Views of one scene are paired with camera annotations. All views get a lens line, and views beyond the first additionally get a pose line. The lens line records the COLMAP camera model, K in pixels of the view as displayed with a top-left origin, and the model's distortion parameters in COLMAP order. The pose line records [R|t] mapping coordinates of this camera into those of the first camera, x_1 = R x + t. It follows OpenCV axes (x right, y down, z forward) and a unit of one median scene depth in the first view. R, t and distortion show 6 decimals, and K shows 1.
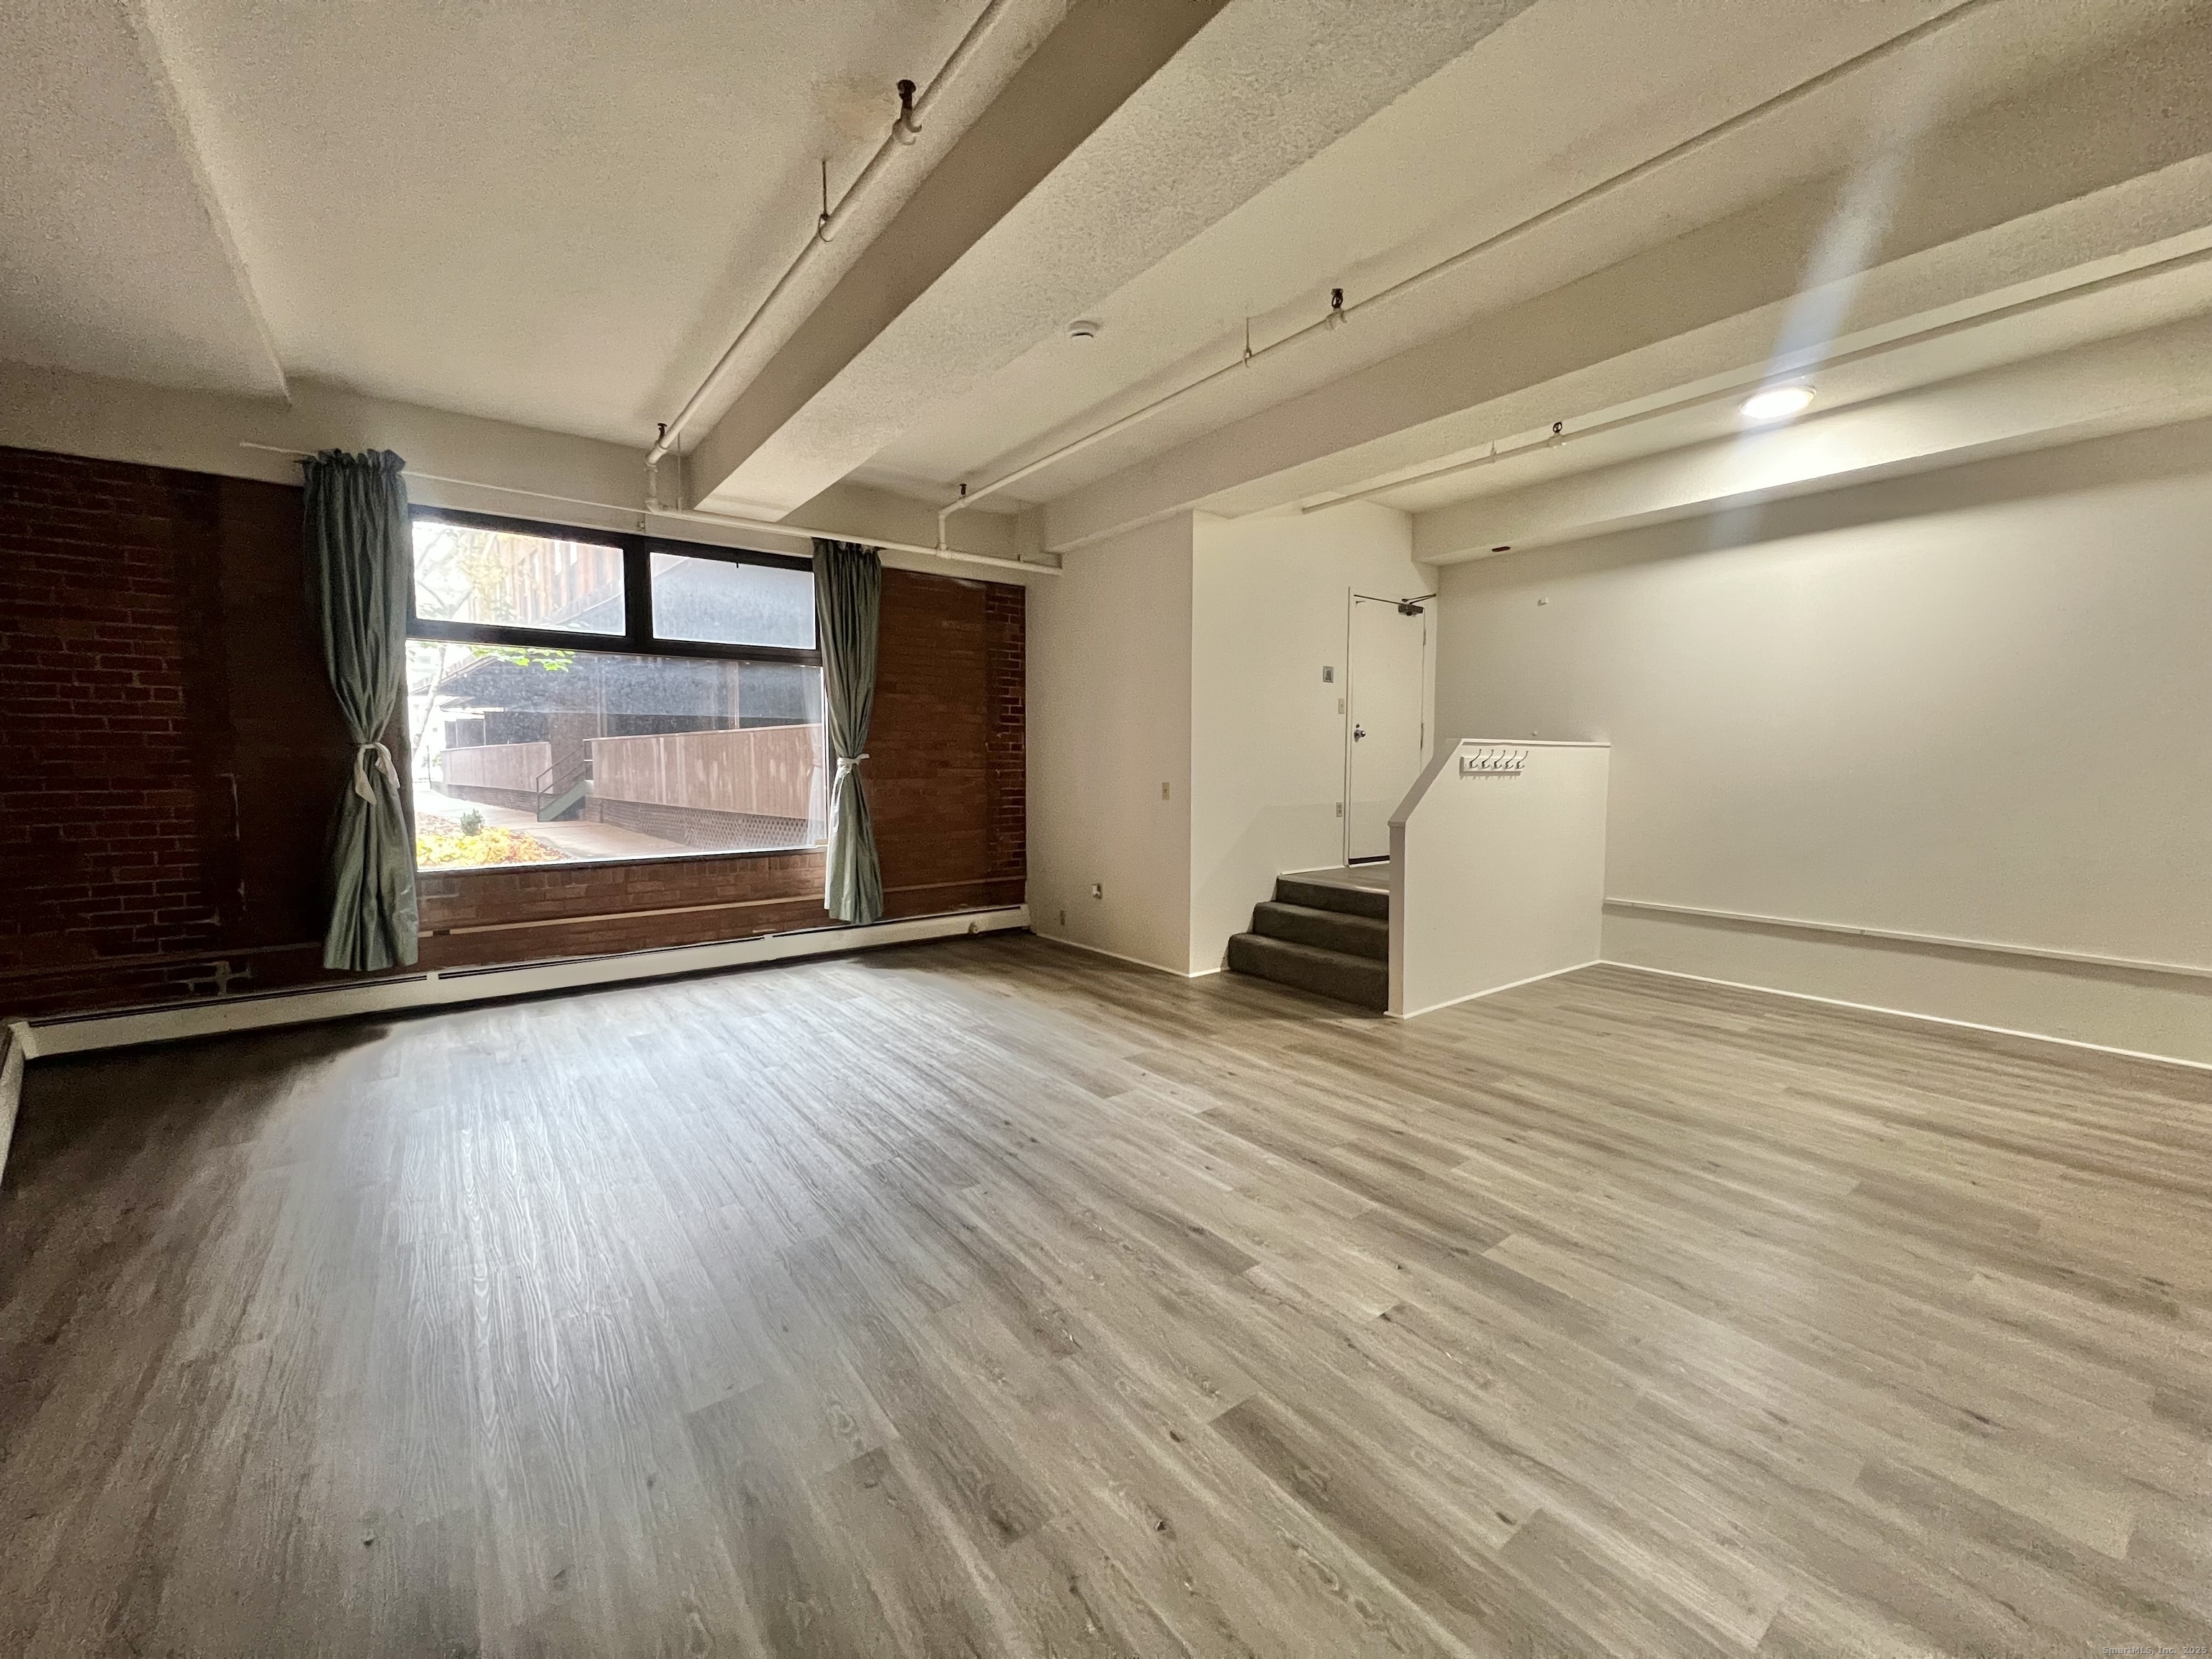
lens RADIAL K [[882.9, 0, 1103.8], [0, 882.9, 824.5], [0, 0, 1]] dist [-0.001319, -0.000077]
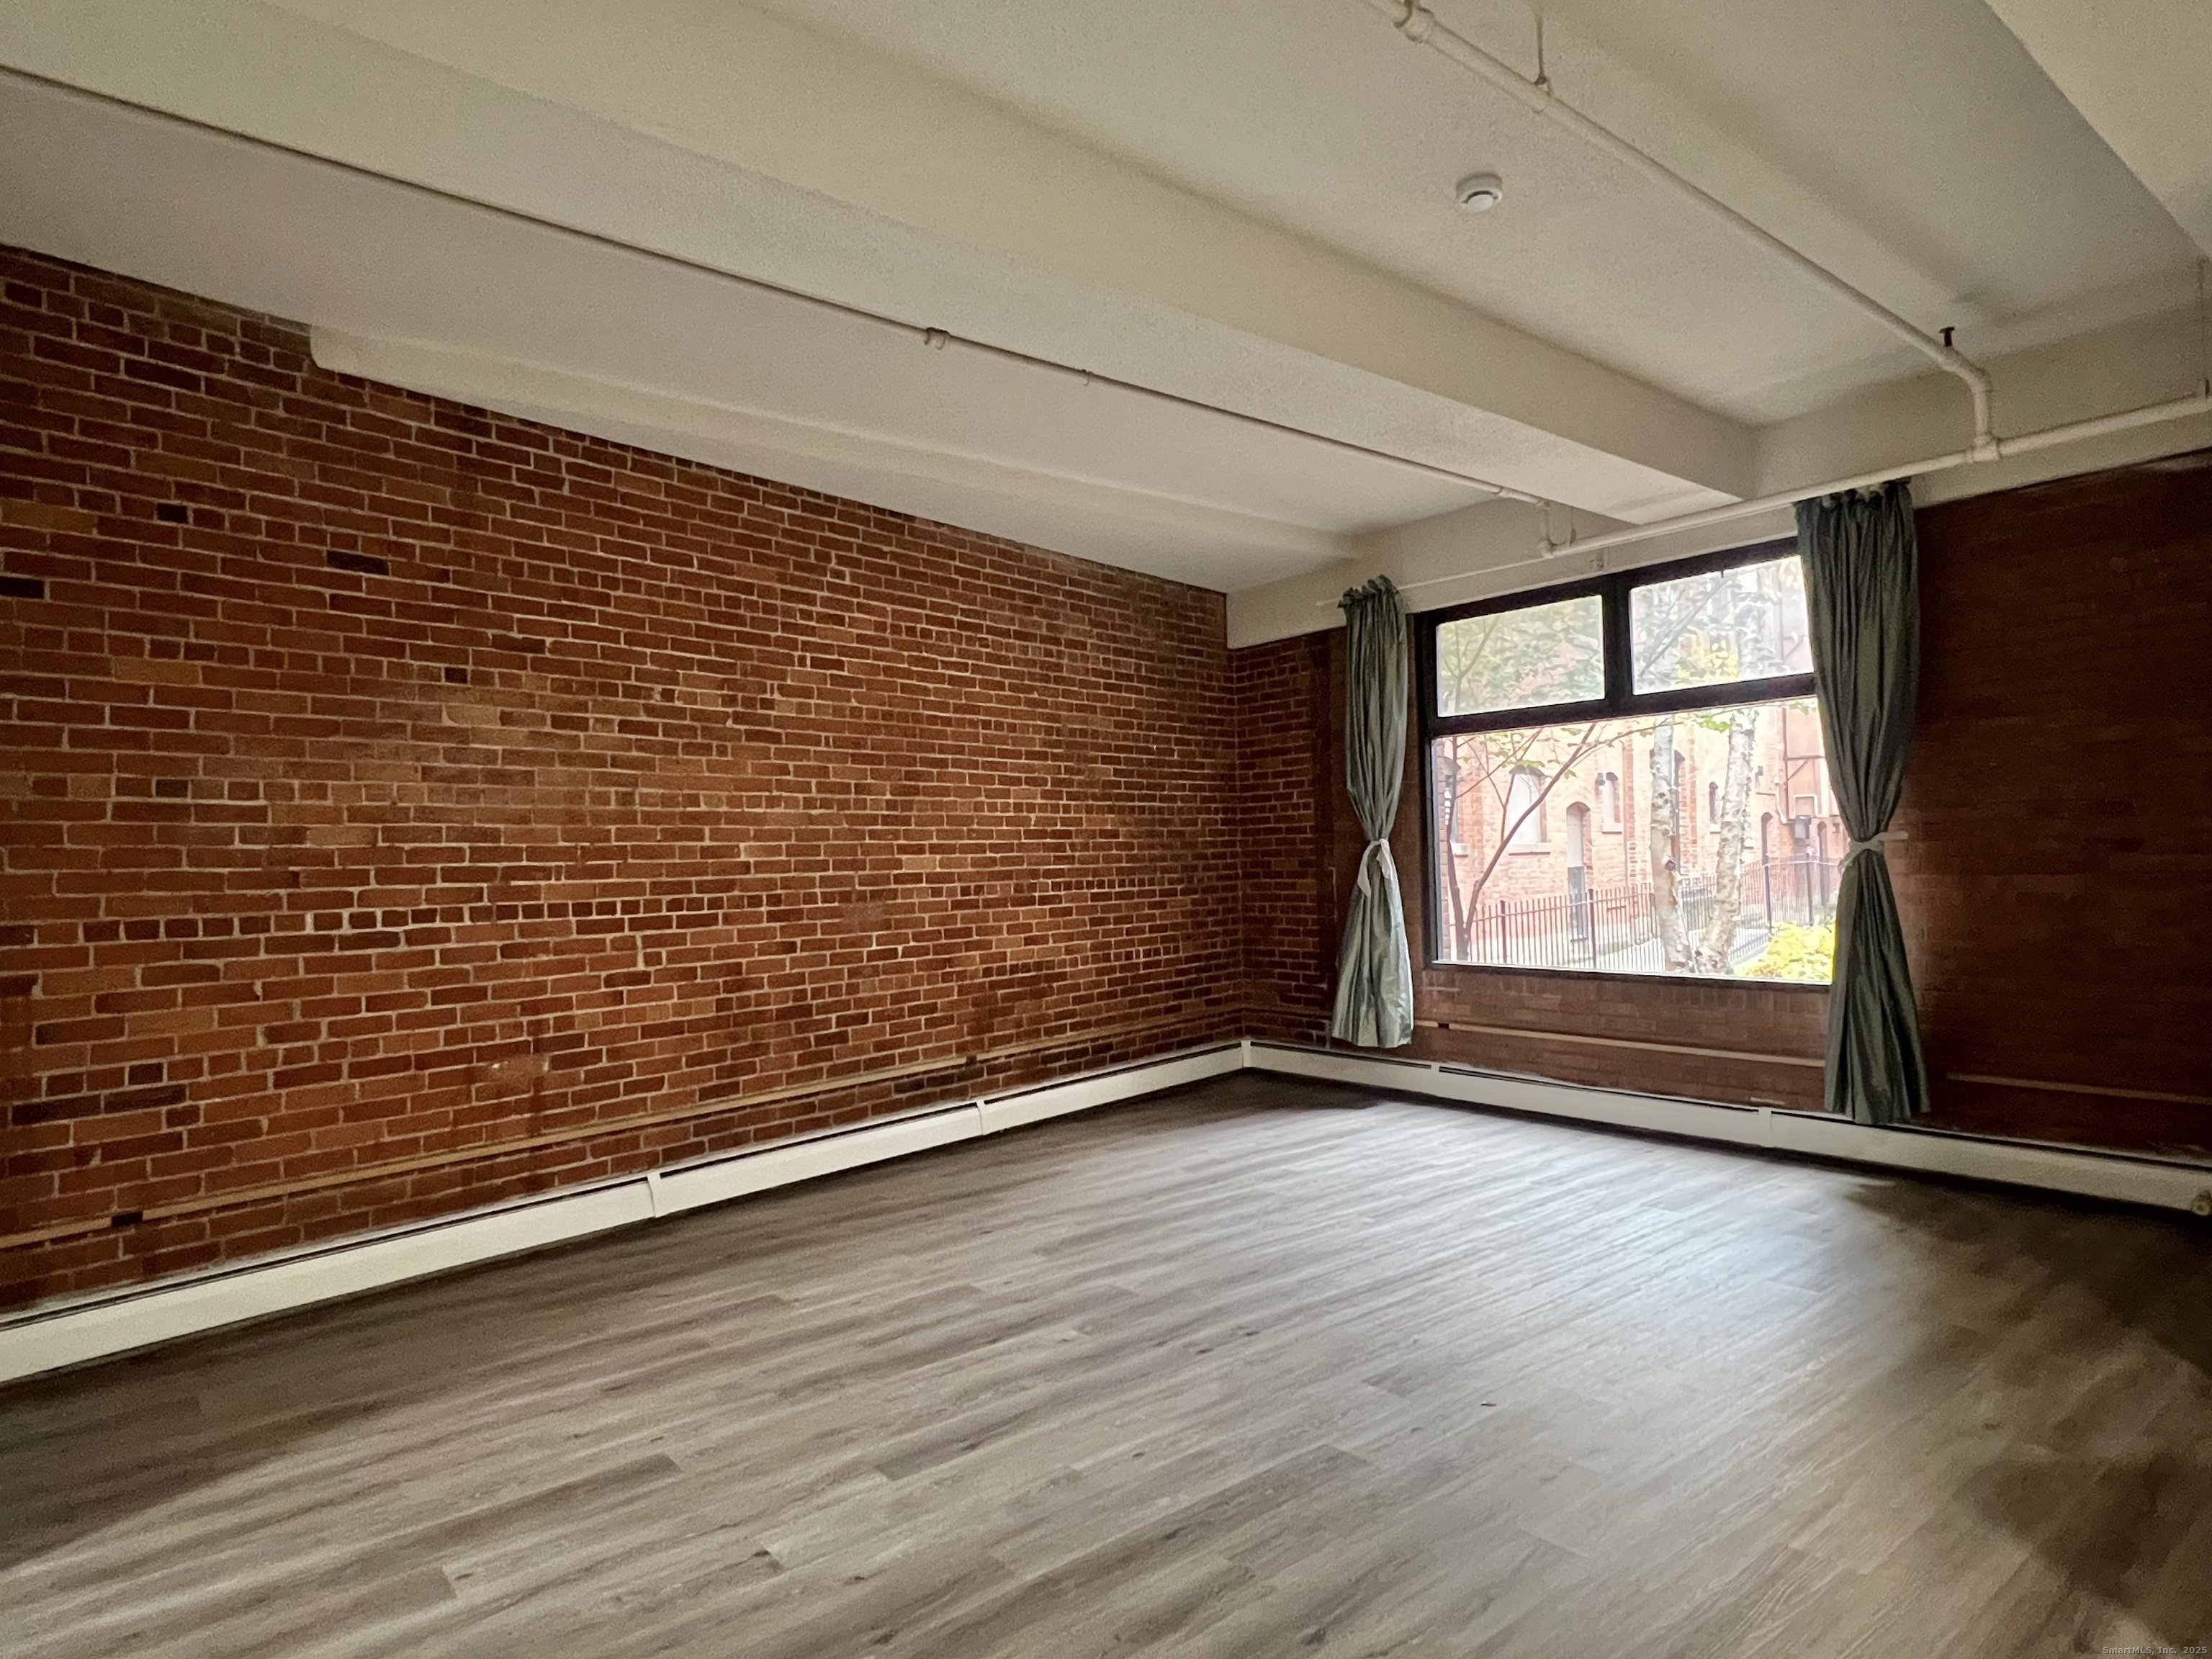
lens RADIAL K [[1285.0, 0, 1115.3], [0, 1285.0, 818.4], [0, 0, 1]] dist [0.001006, -0.000932]
pose [[0.031562, -0.032641, -0.998969, 0.655244], [-0.046893, 0.998318, -0.034102, -0.041646], [0.998401, 0.047921, 0.029979, 0.534106]]
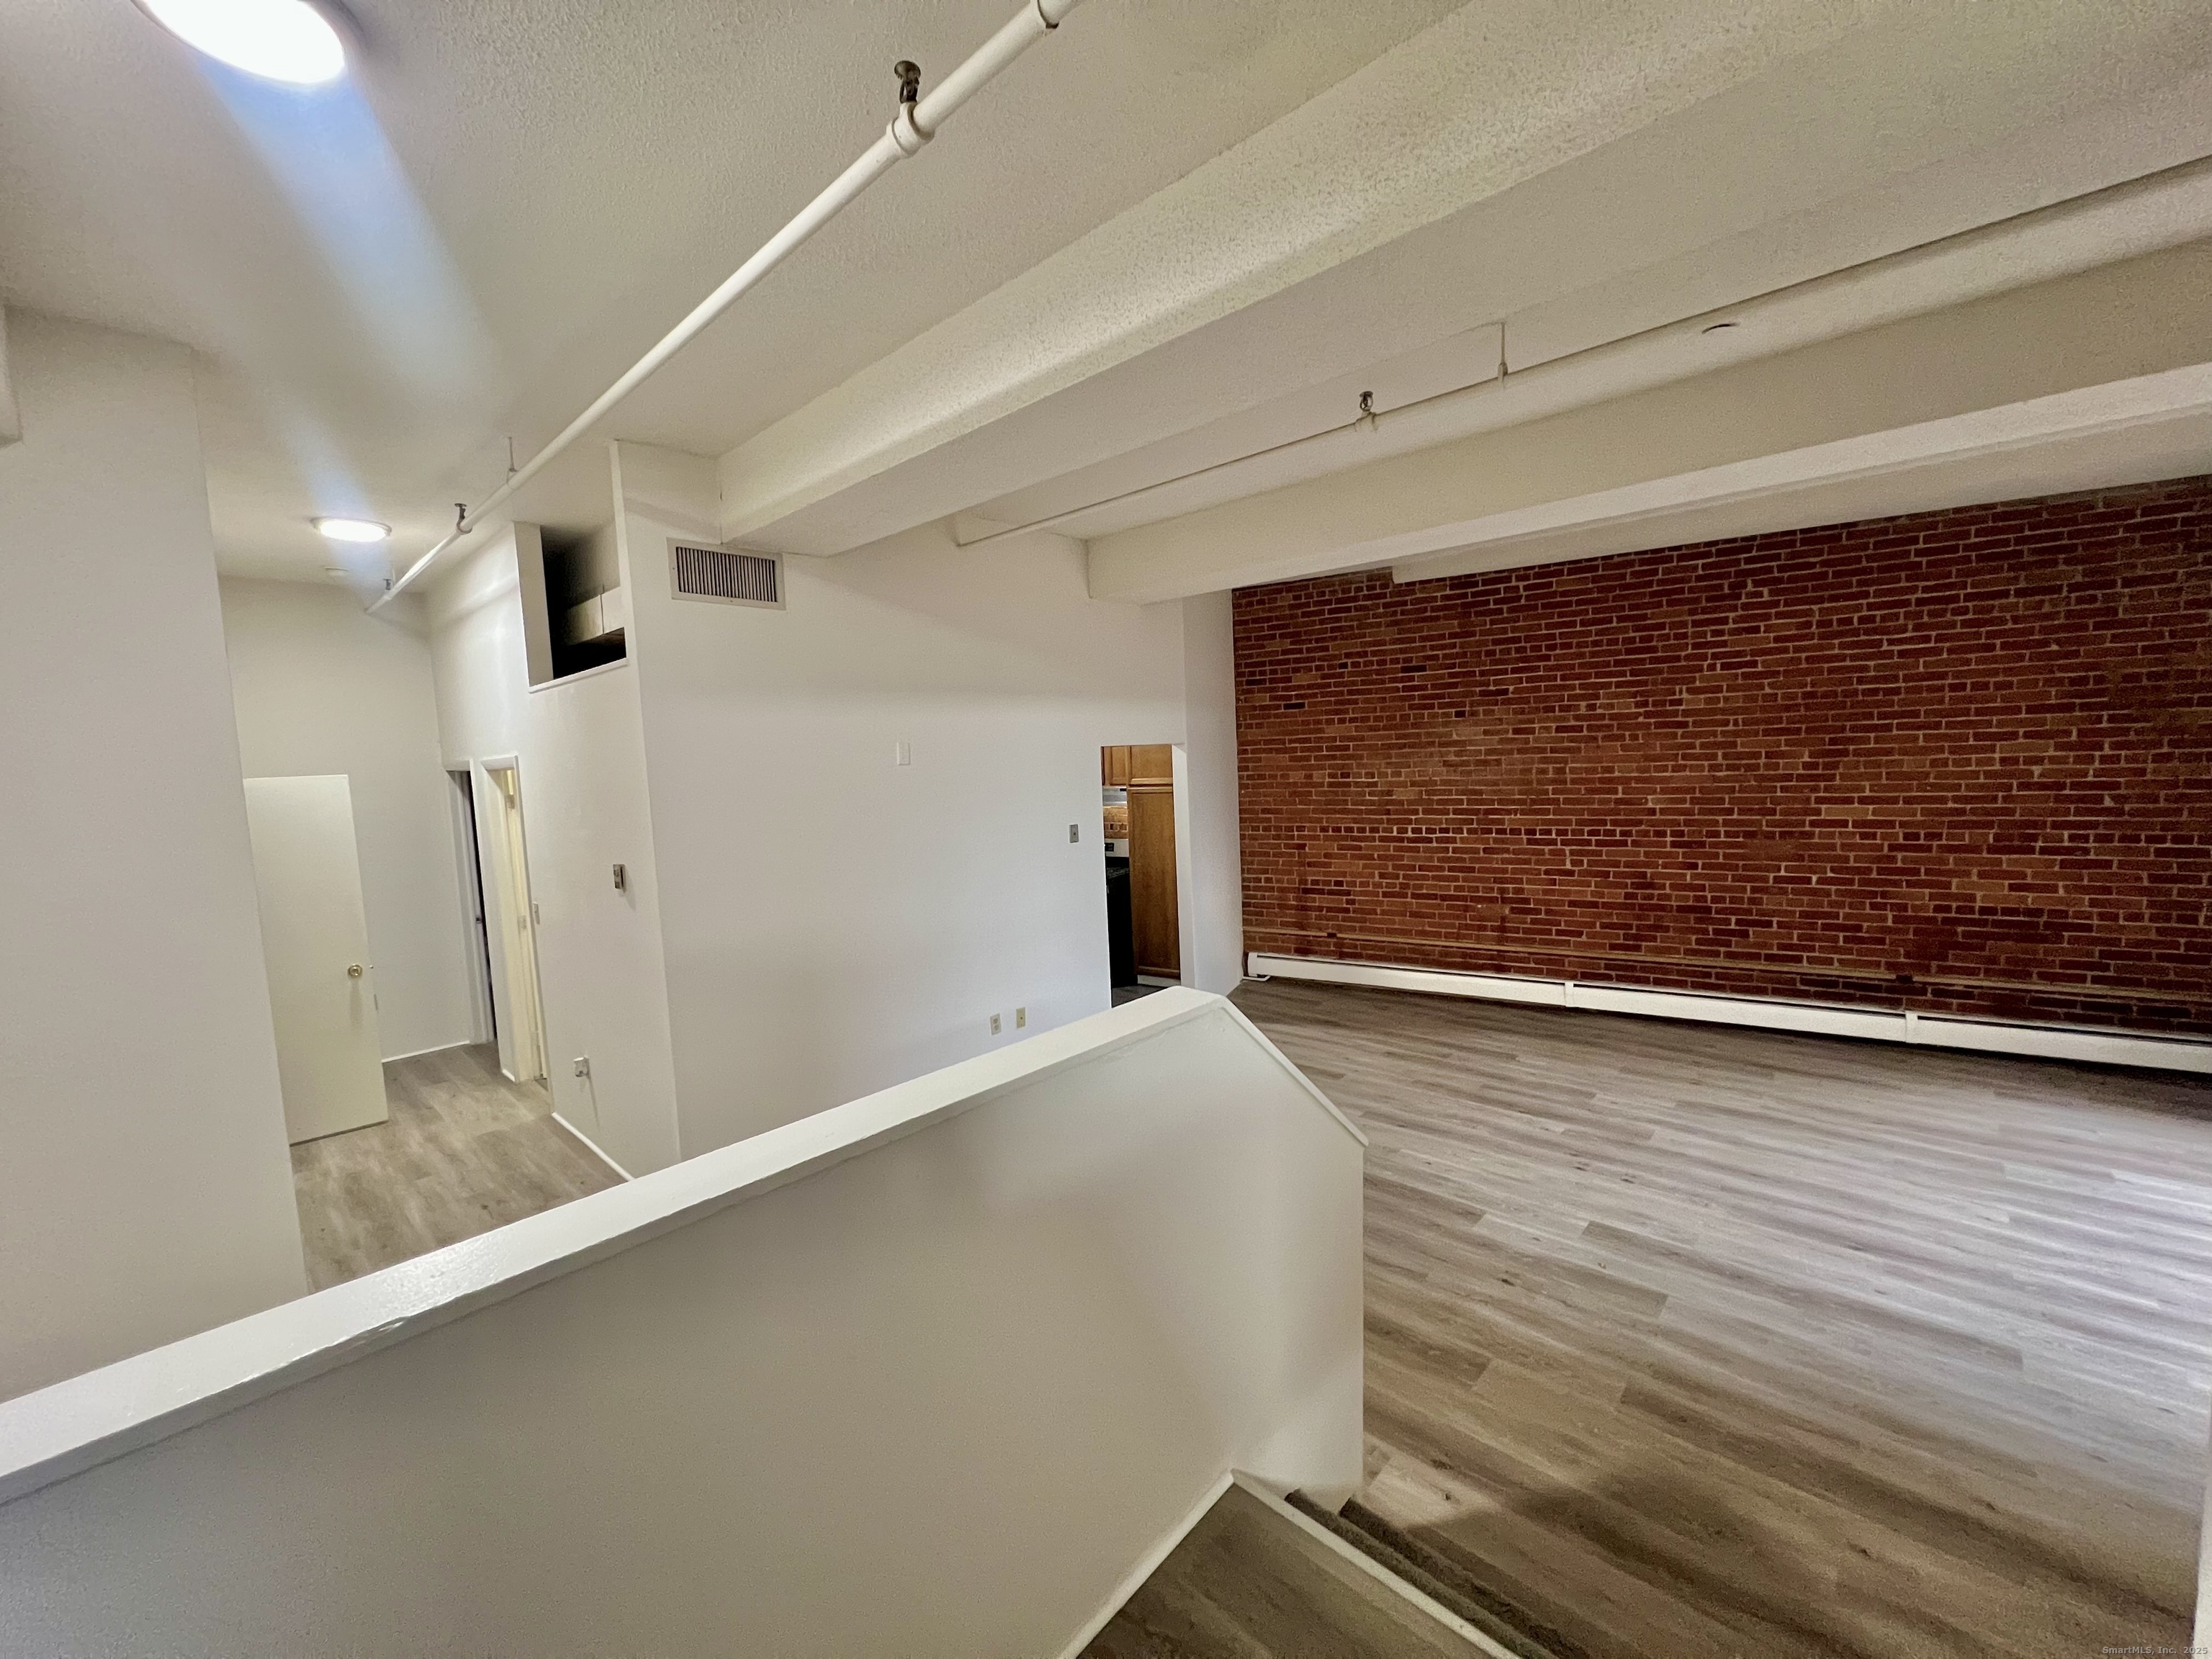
lens RADIAL K [[882.9, 0, 1103.8], [0, 882.9, 824.5], [0, 0, 1]] dist [-0.001319, -0.000077]
pose [[-0.985700, 0.054519, -0.159443, 0.458890], [0.029845, 0.987738, 0.153239, -0.199472], [0.165843, 0.146289, -0.975241, 1.245061]]
